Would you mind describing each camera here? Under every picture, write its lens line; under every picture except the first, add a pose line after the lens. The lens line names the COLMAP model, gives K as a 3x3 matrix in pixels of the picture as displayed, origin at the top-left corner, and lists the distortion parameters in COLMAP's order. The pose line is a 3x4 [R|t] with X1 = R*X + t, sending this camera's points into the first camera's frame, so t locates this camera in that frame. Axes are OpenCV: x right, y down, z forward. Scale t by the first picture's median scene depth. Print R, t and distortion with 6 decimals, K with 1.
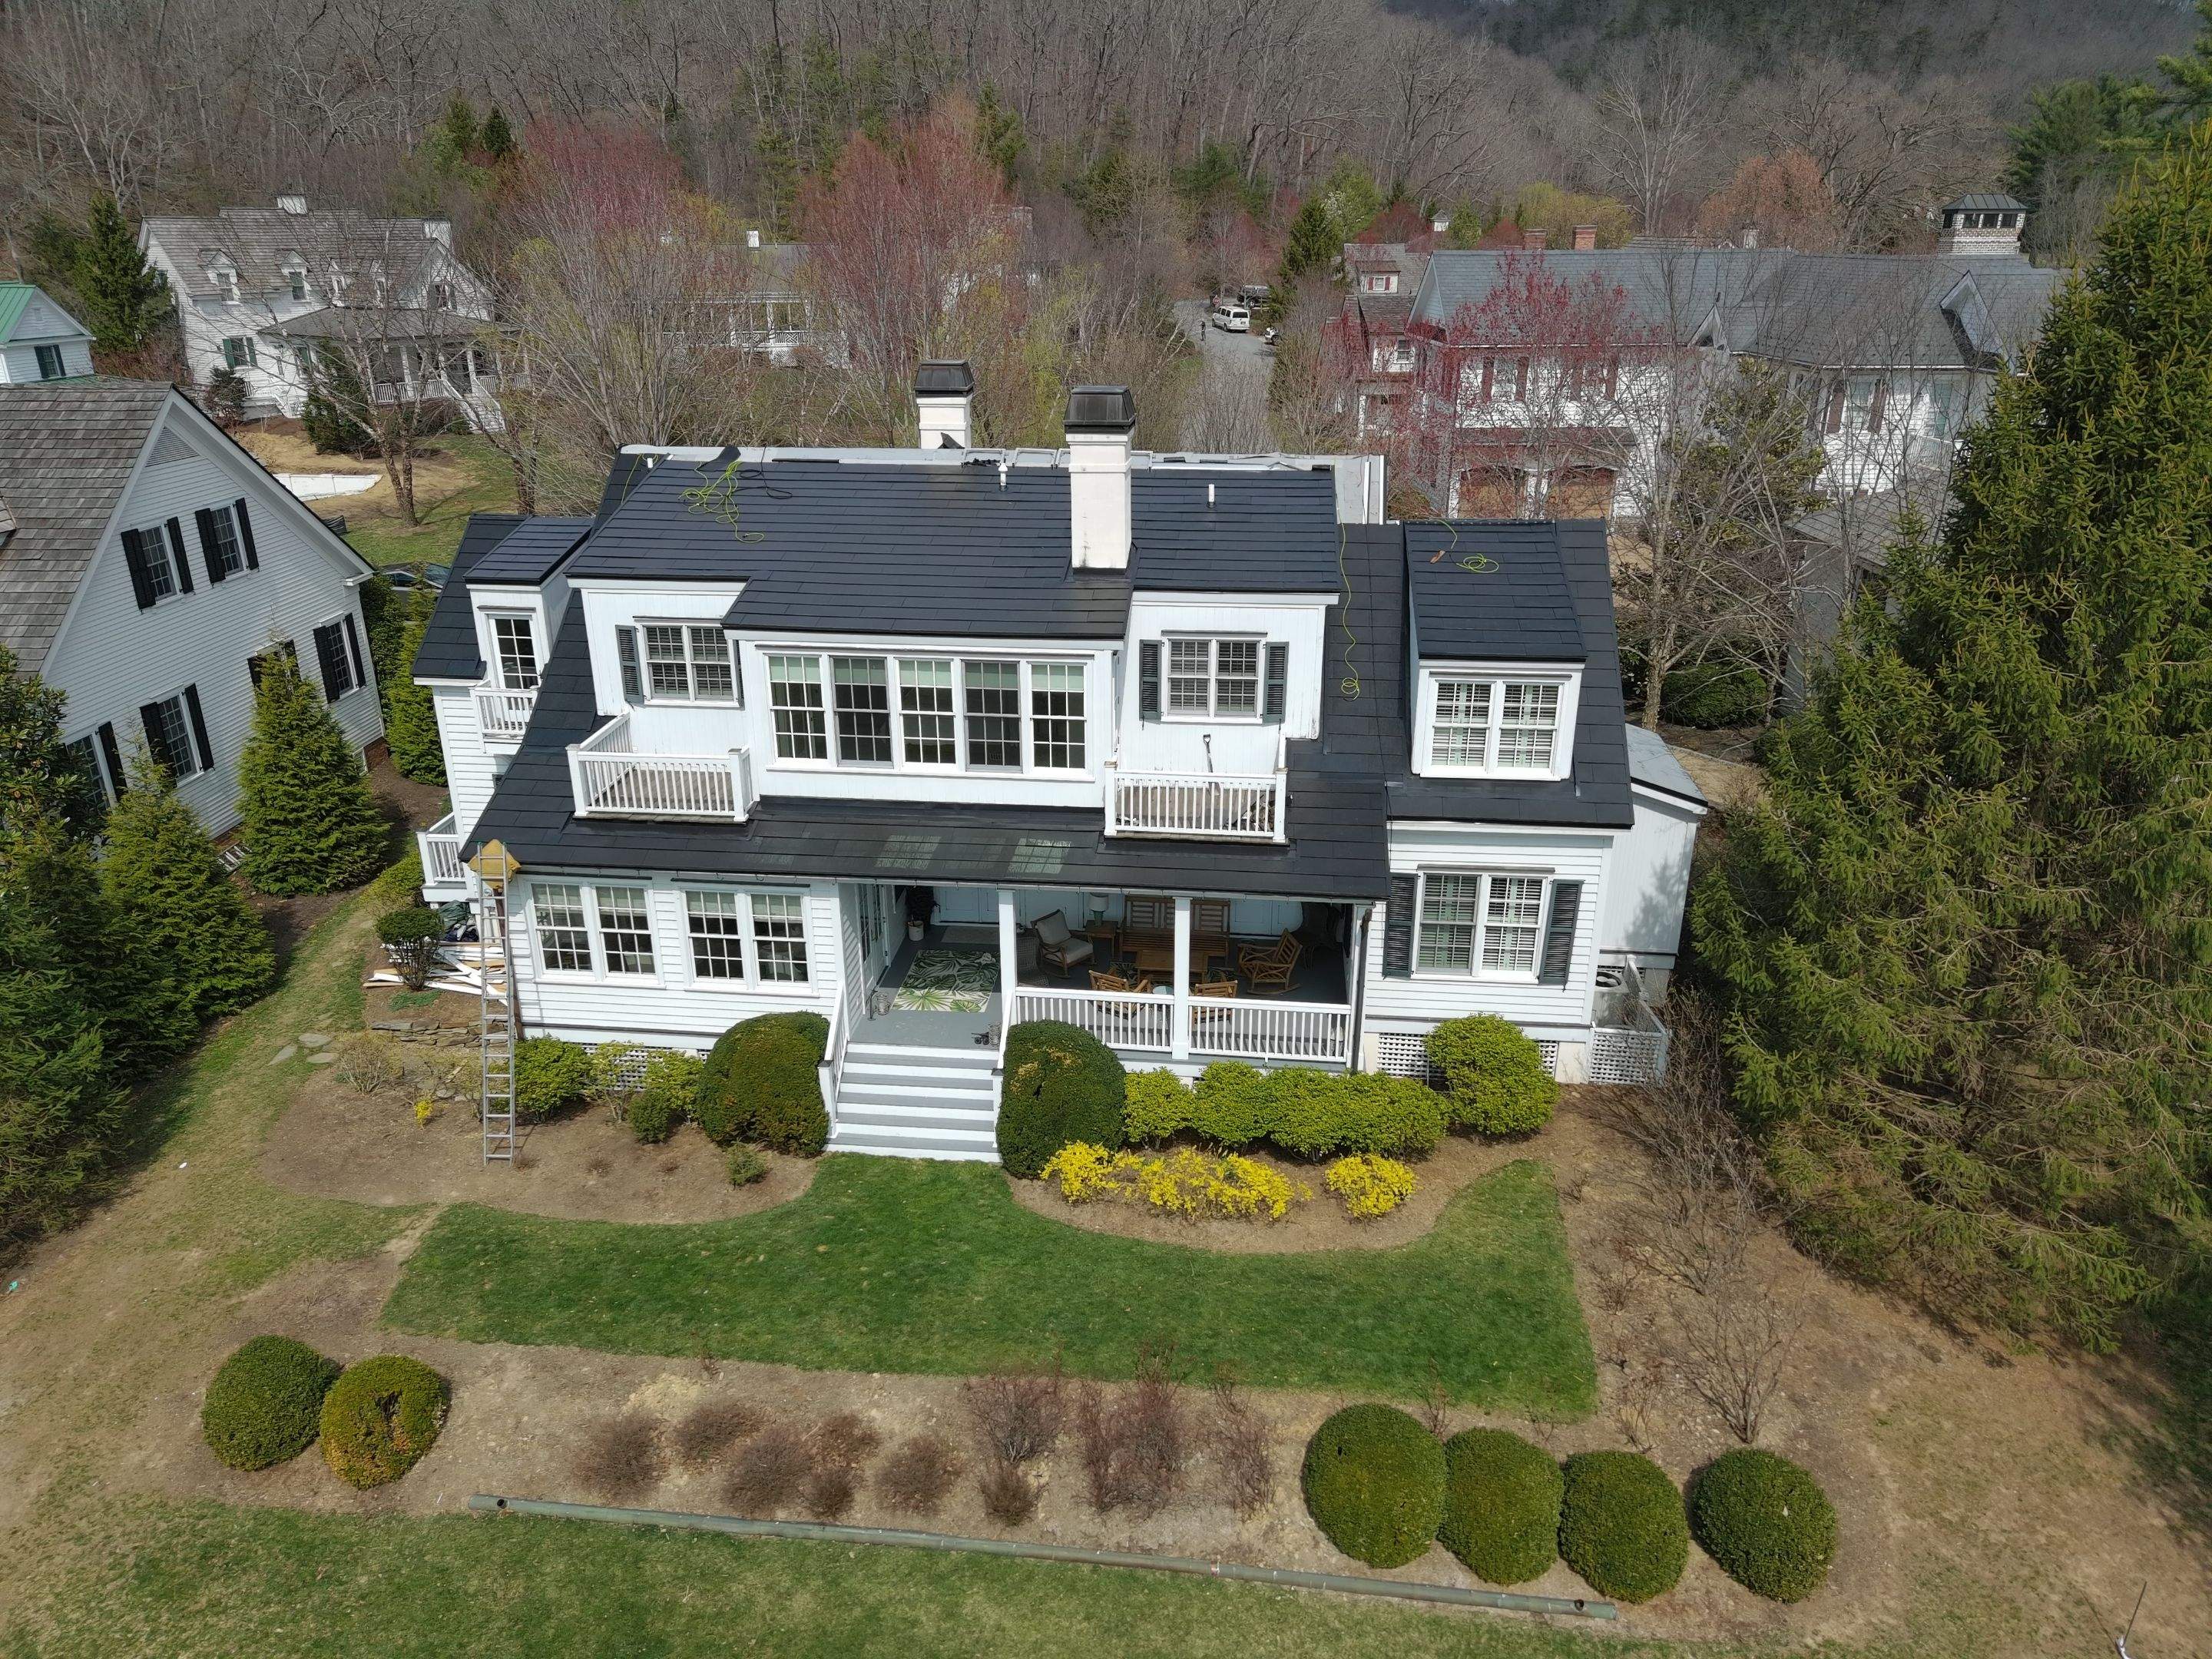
lens RADIAL K [[1521.3, 0, 1113.5], [0, 1521.3, 834.3], [0, 0, 1]] dist [0.000178, 0.061822]
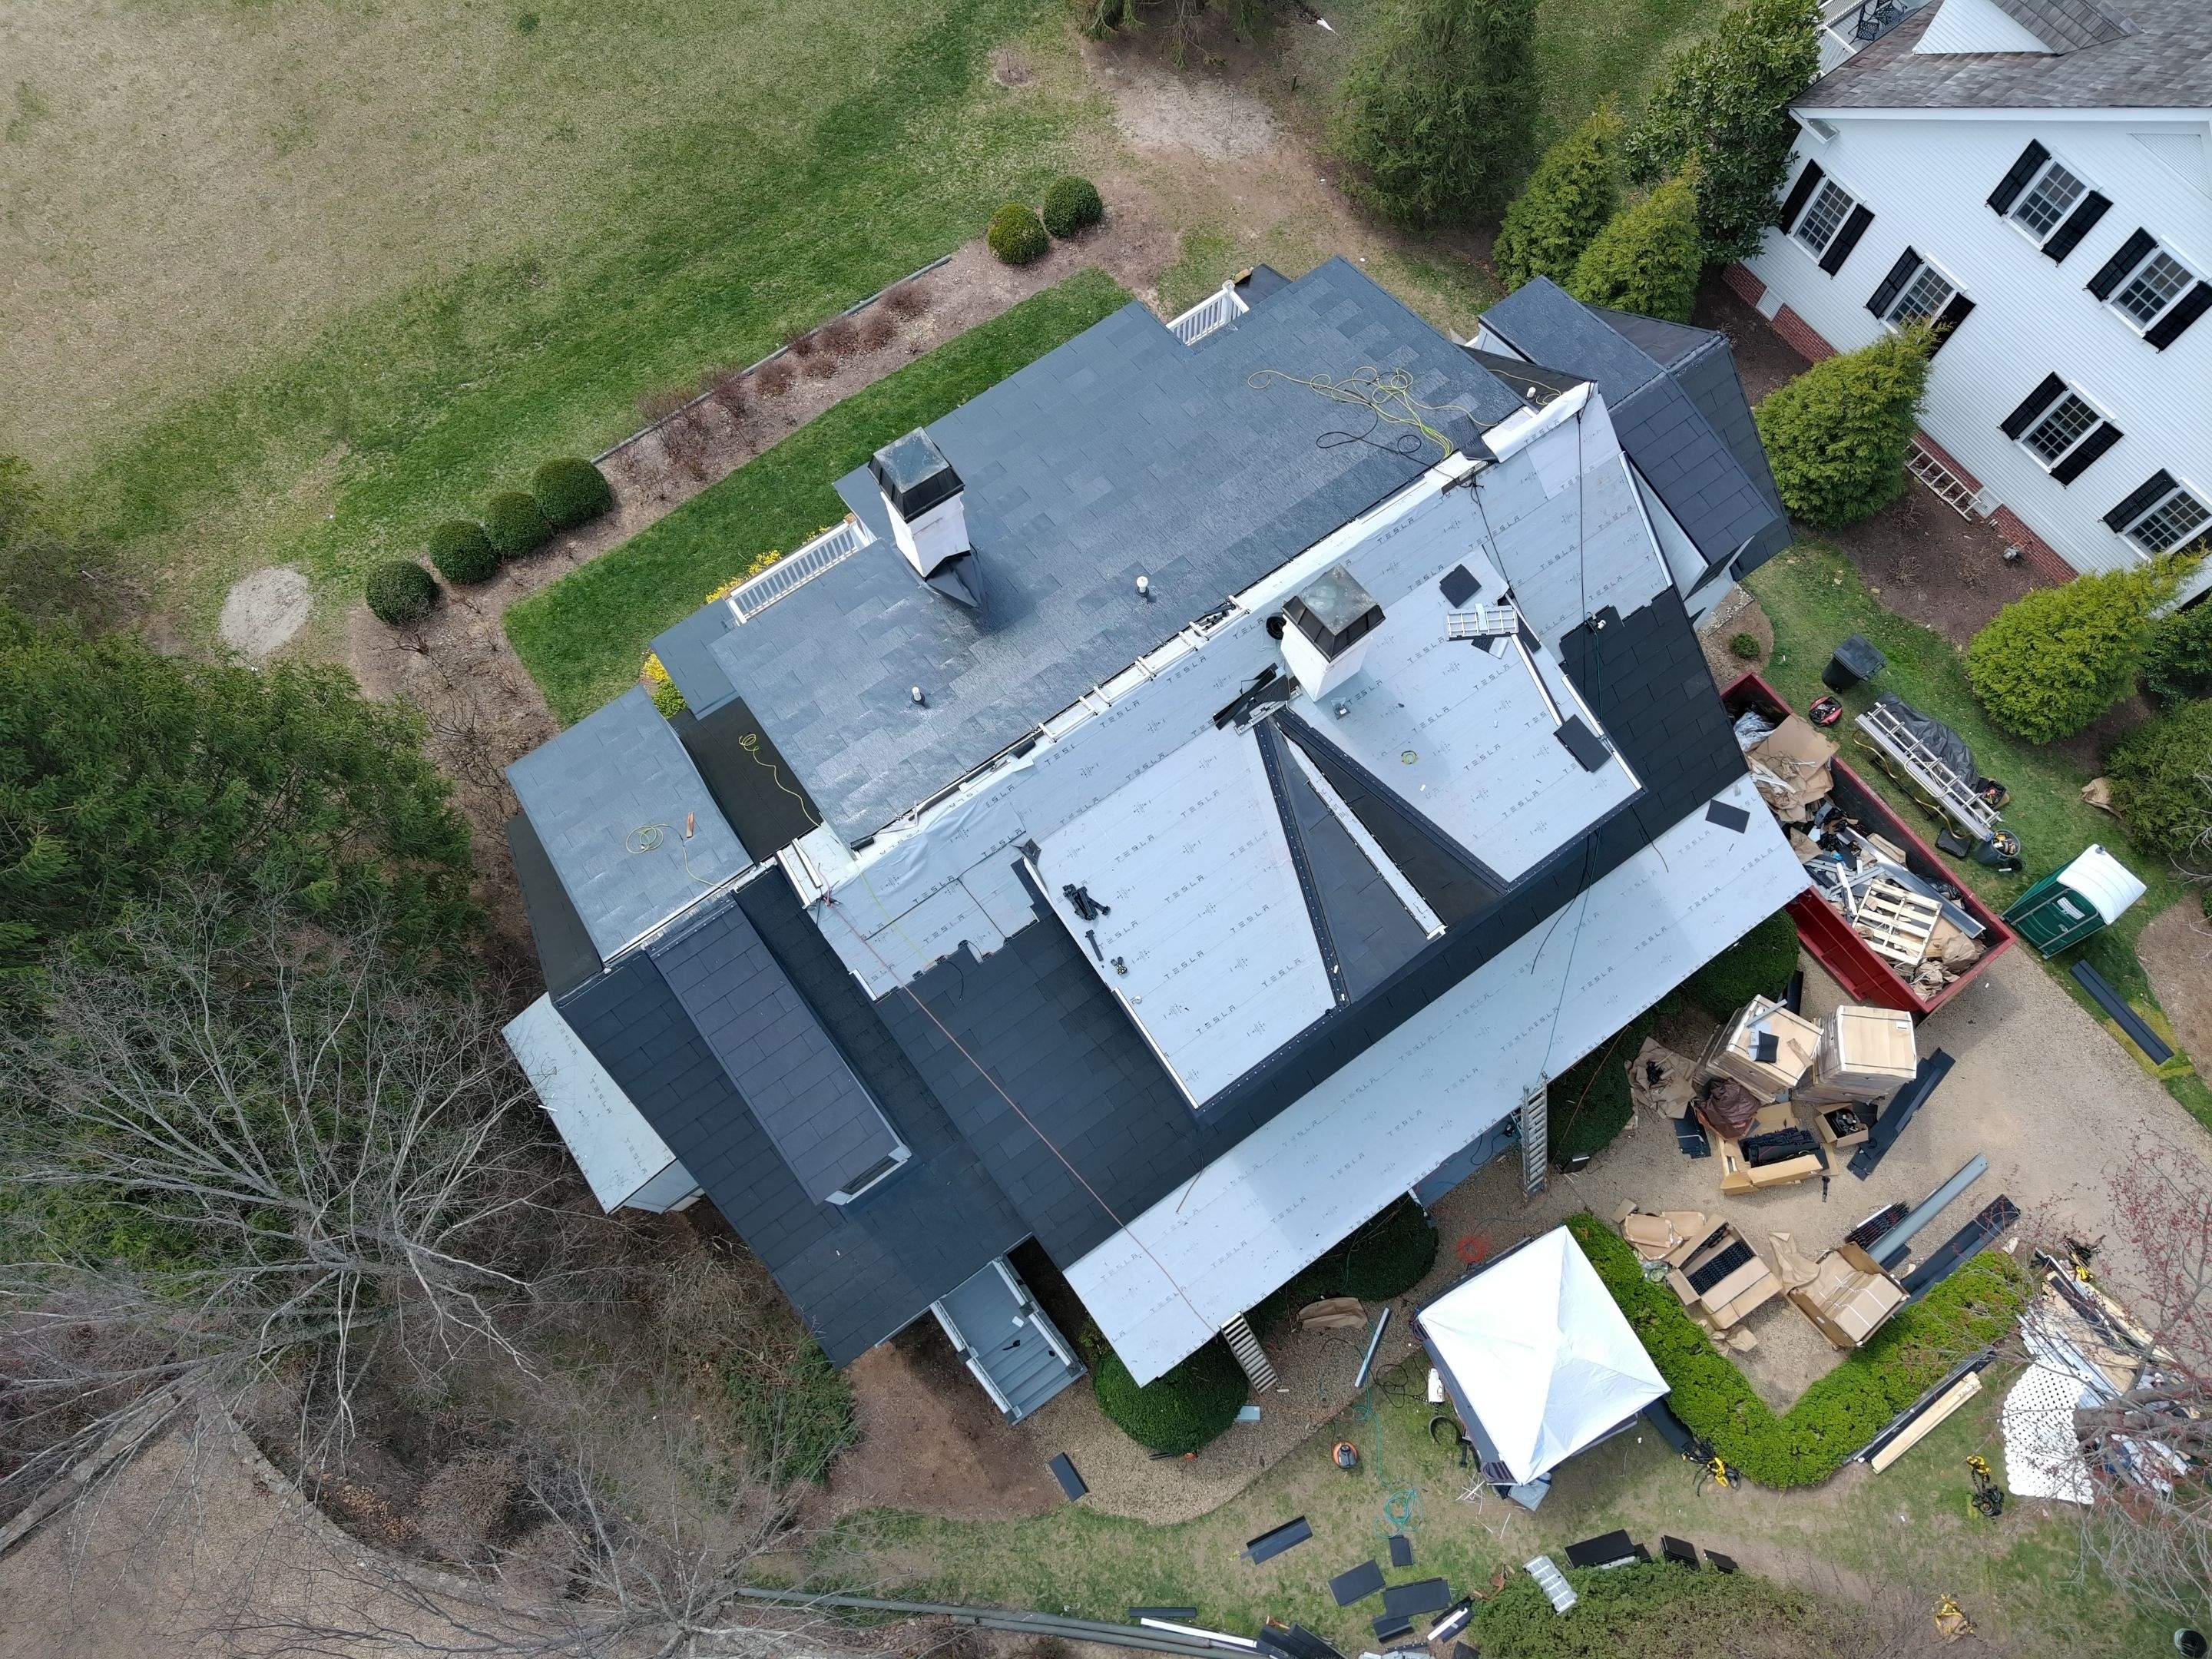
lens RADIAL K [[1495.2, 0, 1111.1], [0, 1495.2, 822.7], [0, 0, 1]] dist [0.034229, -0.036054]
pose [[-0.749325, 0.635894, -0.184799, 0.205490], [-0.222657, 0.020878, 0.974673, -1.184109], [0.623648, 0.771494, 0.125941, 1.122007]]
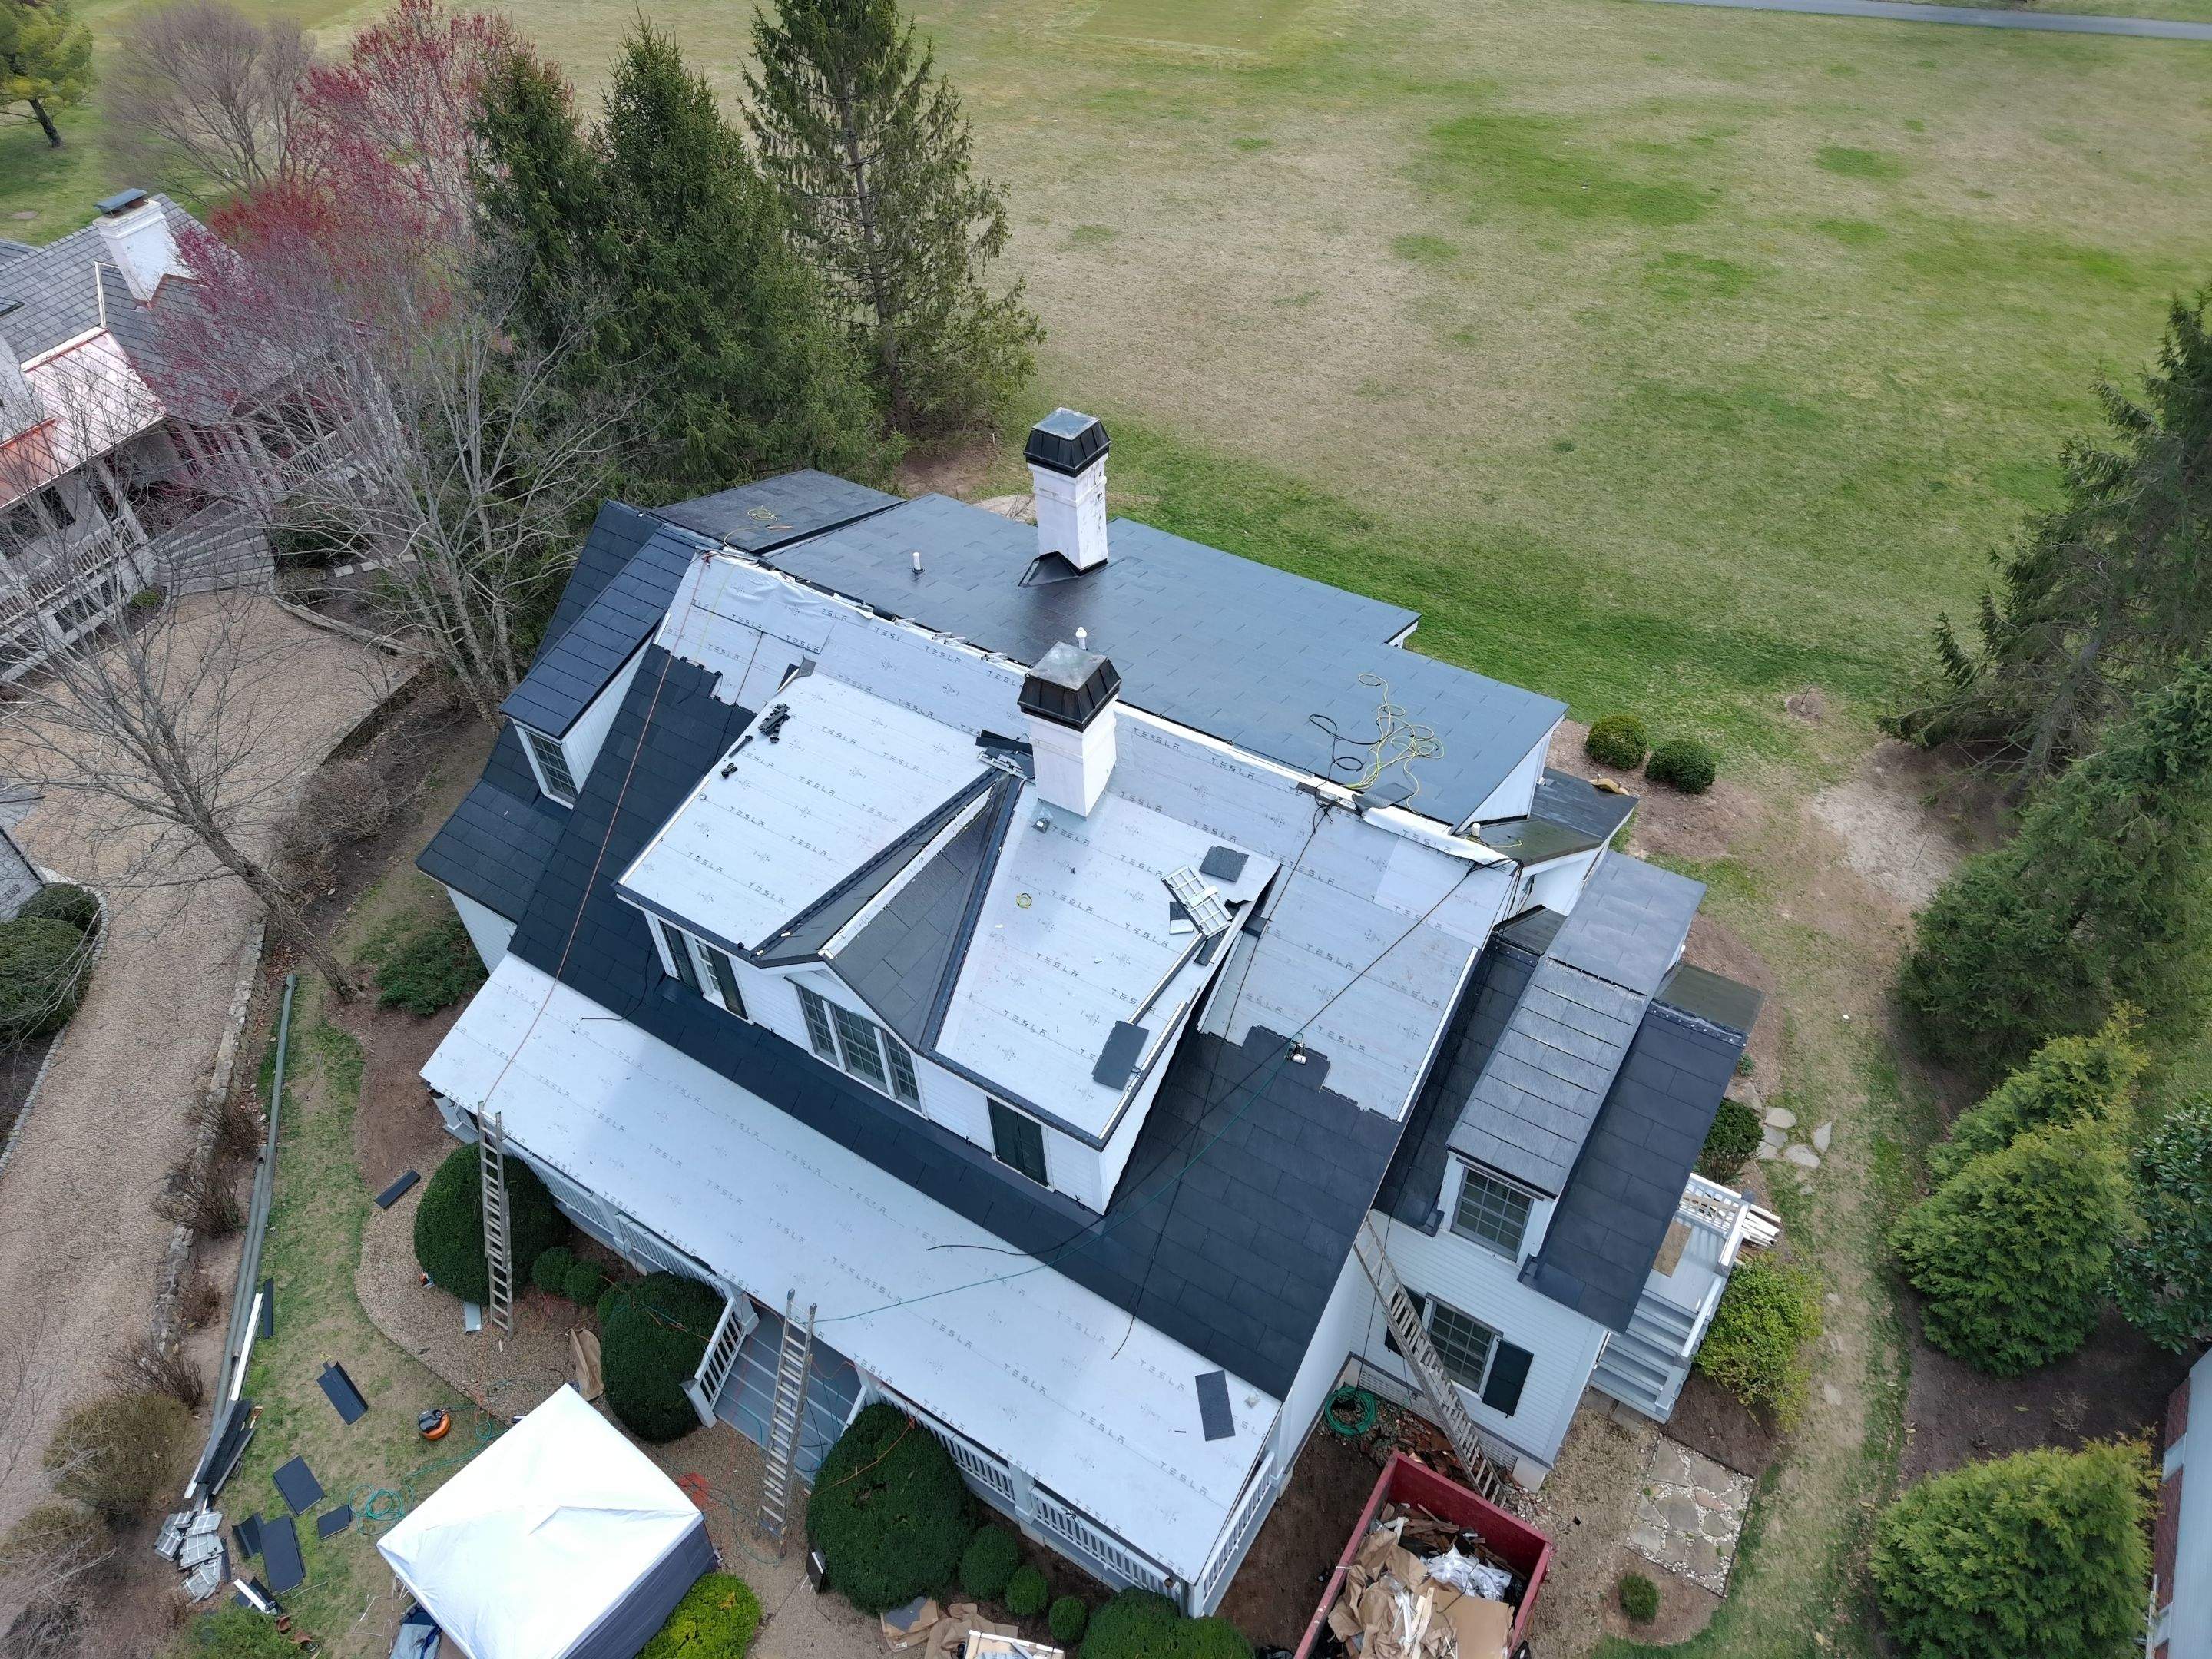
lens RADIAL K [[1495.2, 0, 1111.1], [0, 1495.2, 822.7], [0, 0, 1]] dist [0.034229, -0.036054]
pose [[-0.892402, -0.284036, 0.350632, -0.474386], [0.204764, 0.437529, 0.875580, -1.065558], [-0.402108, 0.853166, -0.332291, 1.556513]]
